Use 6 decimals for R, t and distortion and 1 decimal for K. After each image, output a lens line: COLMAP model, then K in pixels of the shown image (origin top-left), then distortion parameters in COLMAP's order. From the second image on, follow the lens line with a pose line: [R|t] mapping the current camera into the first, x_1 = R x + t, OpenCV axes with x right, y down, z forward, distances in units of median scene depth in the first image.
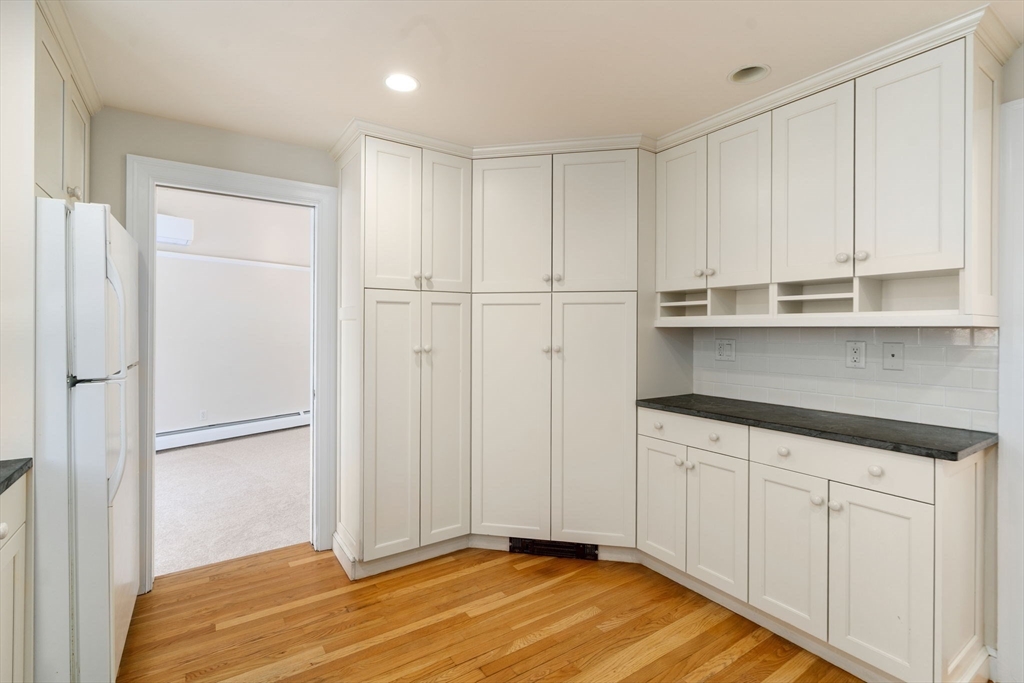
lens RADIAL K [[482.3, 0, 485.1], [0, 482.3, 330.7], [0, 0, 1]] dist [0.001388, 0.000042]
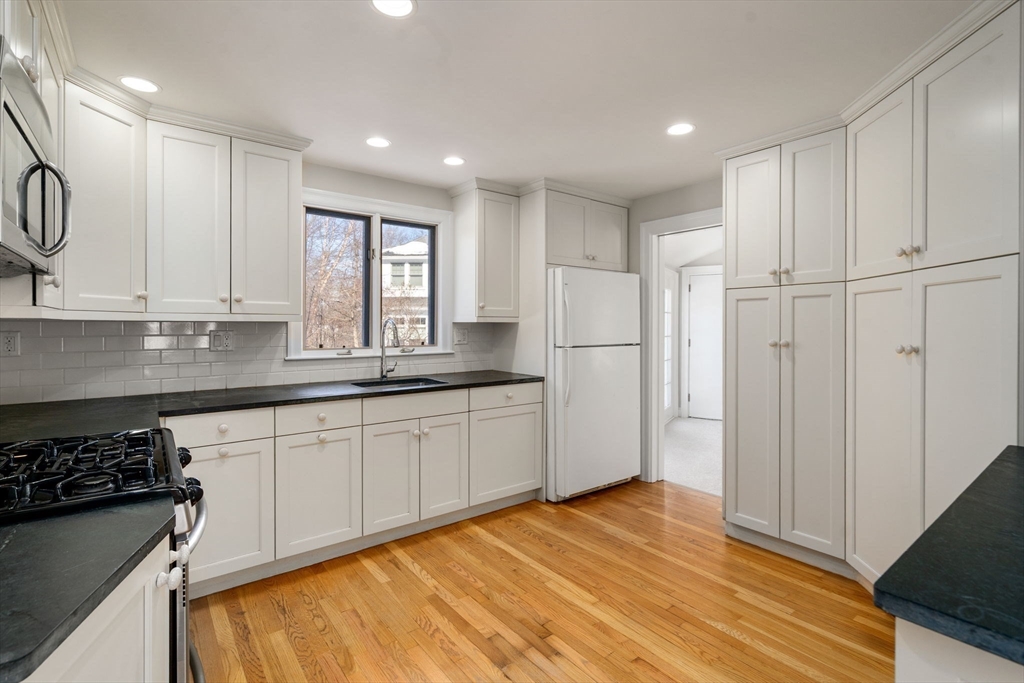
lens RADIAL K [[474.8, 0, 516.8], [0, 474.8, 324.1], [0, 0, 1]] dist [-0.000707, -0.000051]
pose [[0.087606, -0.004634, -0.996144, 0.846674], [-0.000600, 0.999989, -0.004705, 0.002988], [0.996155, 0.001010, 0.087602, 0.379196]]
